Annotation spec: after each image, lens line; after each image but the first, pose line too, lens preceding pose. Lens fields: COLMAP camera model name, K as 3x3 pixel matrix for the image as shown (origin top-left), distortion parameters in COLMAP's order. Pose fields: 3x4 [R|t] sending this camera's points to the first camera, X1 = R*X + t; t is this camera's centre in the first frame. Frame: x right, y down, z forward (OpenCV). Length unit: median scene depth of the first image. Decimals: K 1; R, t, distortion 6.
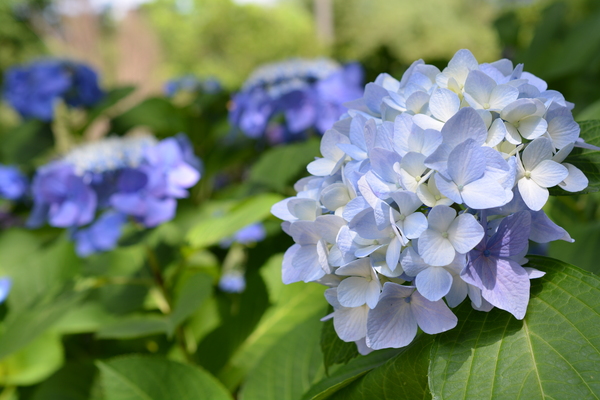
lens RADIAL K [[692.9, 0, 299.6], [0, 692.9, 198.6], [0, 0, 1]] dist [0.034350, 0.000000]
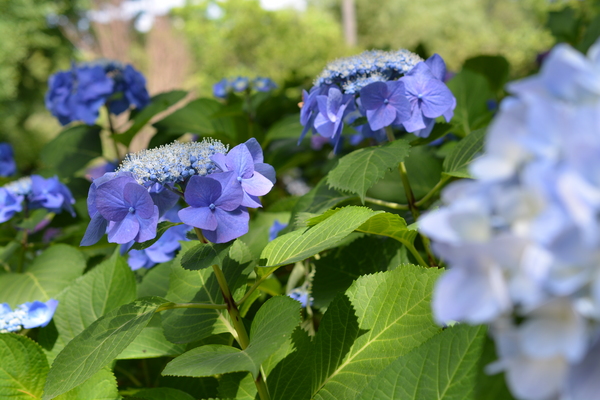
lens RADIAL K [[692.9, 0, 300.4], [0, 692.9, 201.1], [0, 0, 1]] dist [0.034350, 0.000000]
pose [[0.999265, -0.016338, -0.034679, -0.078602], [0.016082, 0.999841, -0.007650, -0.004019], [0.034798, 0.007087, 0.999369, 0.127544]]
